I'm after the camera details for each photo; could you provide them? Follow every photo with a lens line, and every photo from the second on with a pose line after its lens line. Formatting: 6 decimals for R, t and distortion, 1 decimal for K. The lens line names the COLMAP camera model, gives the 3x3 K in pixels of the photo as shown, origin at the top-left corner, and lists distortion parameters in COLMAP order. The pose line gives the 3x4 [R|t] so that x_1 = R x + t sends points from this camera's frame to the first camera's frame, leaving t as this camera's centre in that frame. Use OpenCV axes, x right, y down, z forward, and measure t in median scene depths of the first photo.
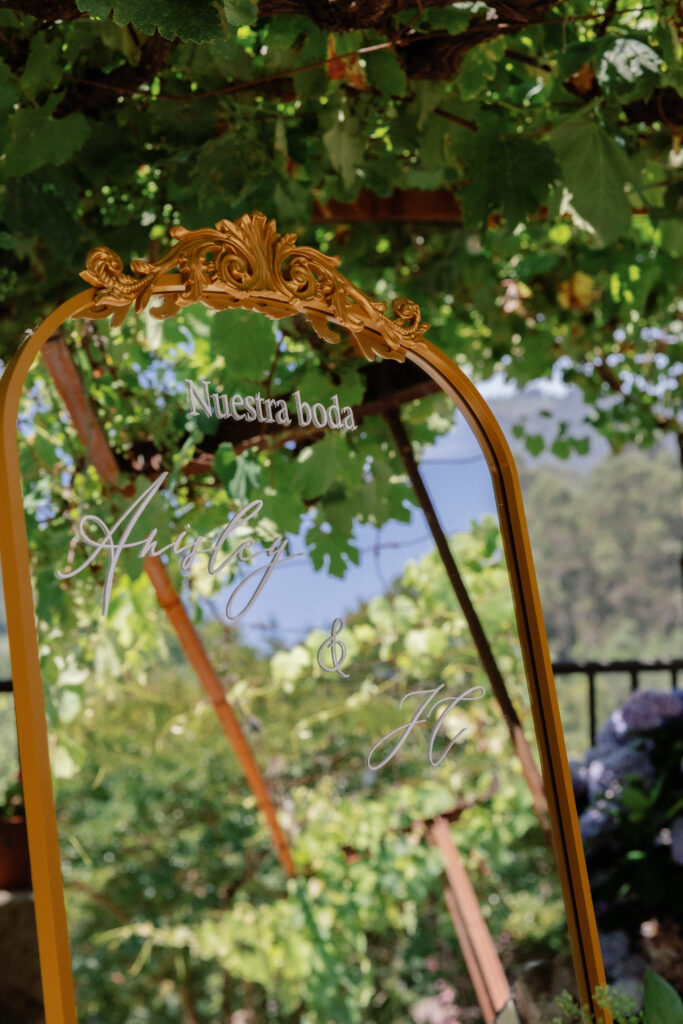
lens RADIAL K [[1755.4, 0, 341.5], [0, 1755.4, 512.0], [0, 0, 1]] dist [0.008153, 0.074301]
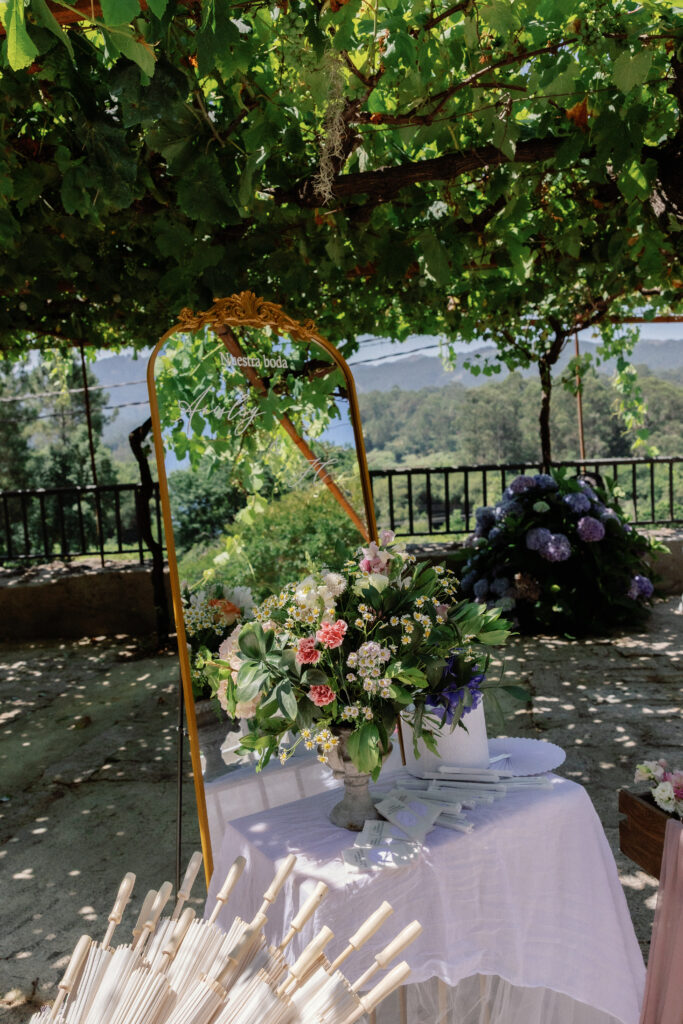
lens RADIAL K [[827.5, 0, 341.5], [0, 827.5, 512.0], [0, 0, 1]] dist [0.000141, 0.003587]
pose [[0.991690, -0.014230, -0.127859, 0.094572], [0.030480, 0.991555, 0.126051, 0.006301], [0.124986, -0.128901, 0.983750, -0.115142]]
